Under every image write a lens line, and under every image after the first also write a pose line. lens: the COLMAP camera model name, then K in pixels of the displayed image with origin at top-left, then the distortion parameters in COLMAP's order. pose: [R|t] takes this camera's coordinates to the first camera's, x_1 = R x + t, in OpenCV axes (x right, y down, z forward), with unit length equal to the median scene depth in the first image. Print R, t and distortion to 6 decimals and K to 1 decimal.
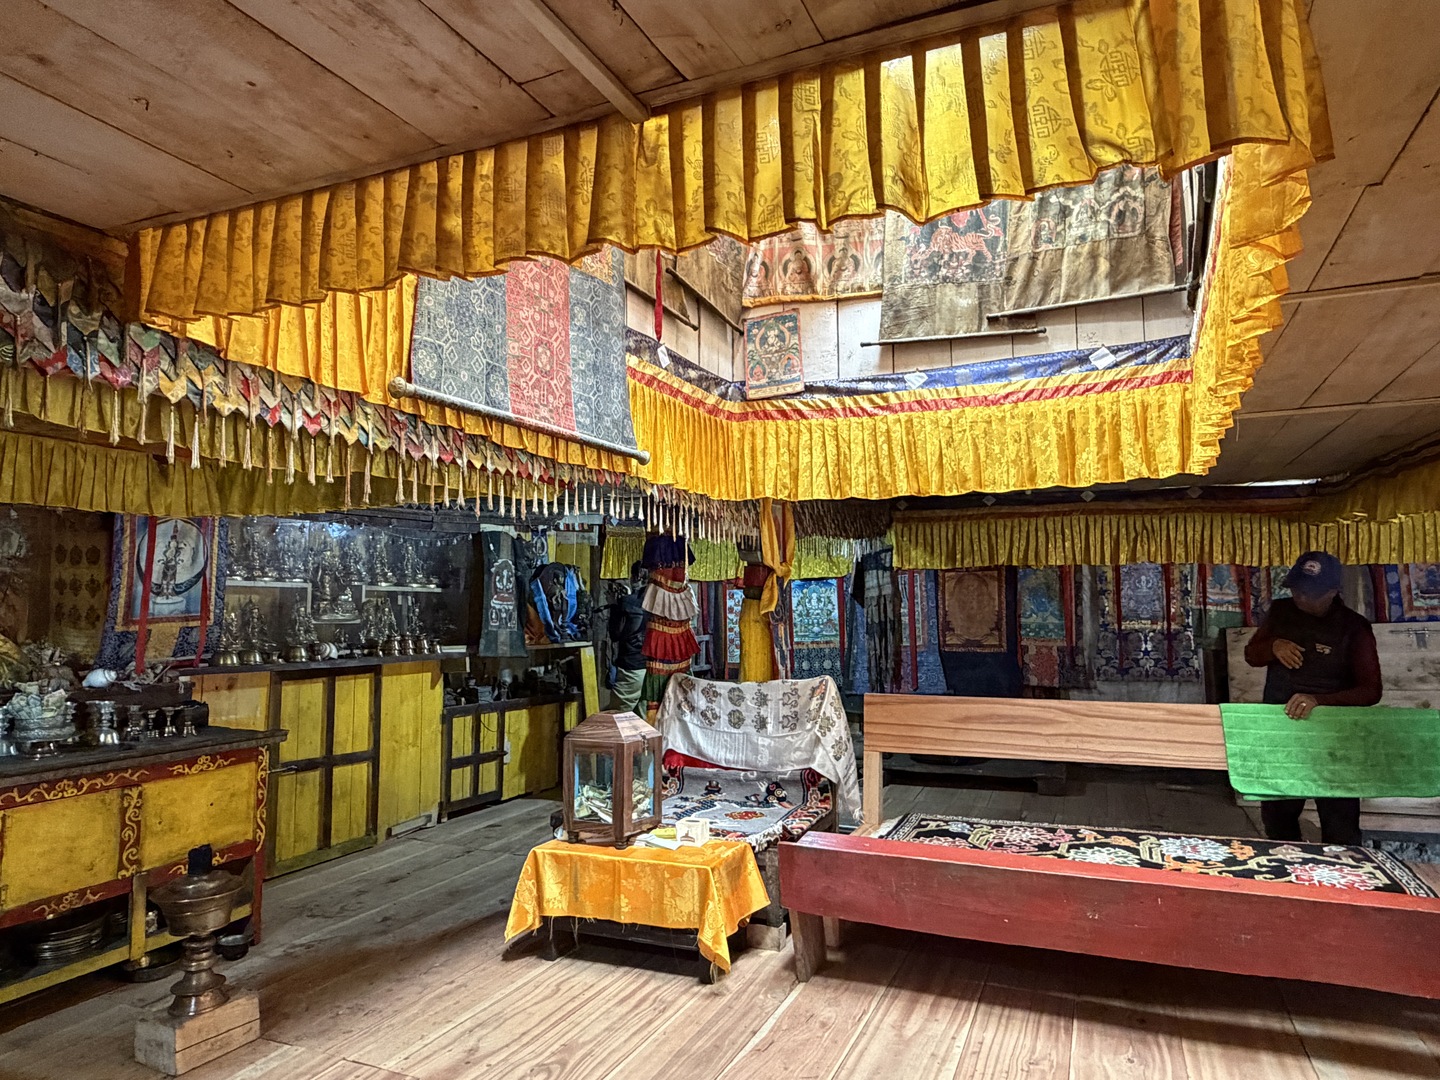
lens RADIAL K [[936.8, 0, 720.0], [0, 936.8, 540.0], [0, 0, 1]] dist [0.000600, 0.000668]
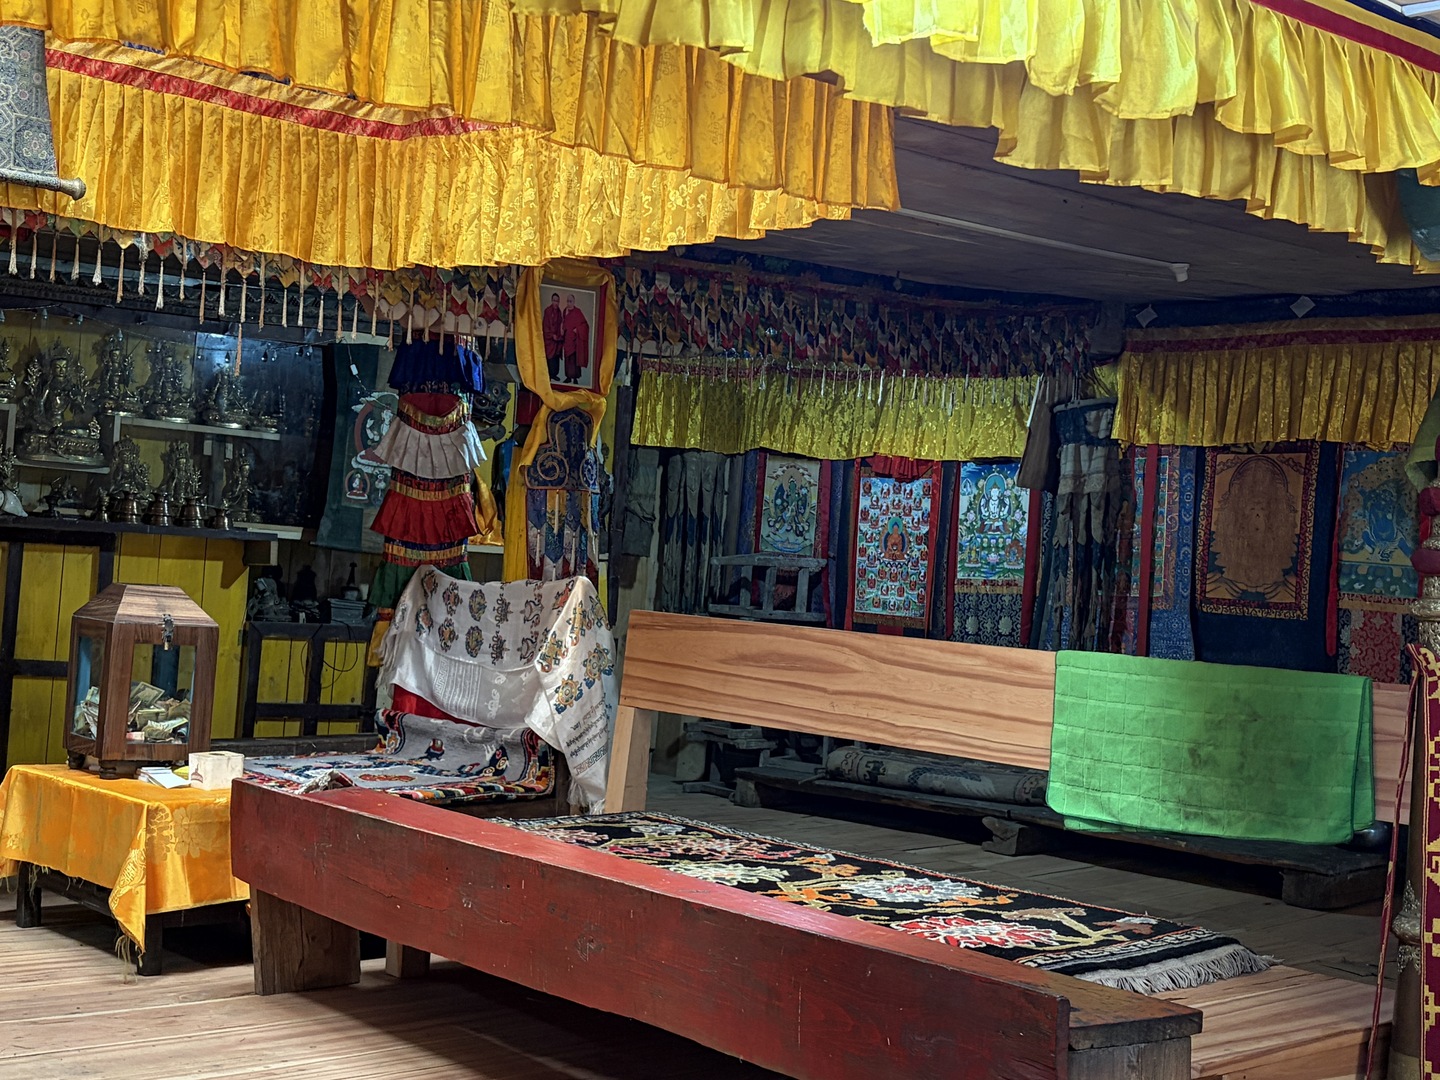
lens RADIAL K [[1939.5, 0, 720.0], [0, 1939.5, 540.0], [0, 0, 1]] dist [0.265256, -0.991862]
pose [[0.906852, 0.059771, -0.417189, 0.534000], [-0.038593, 0.997510, 0.059023, 0.035205], [0.419678, -0.037425, 0.906901, -0.058213]]
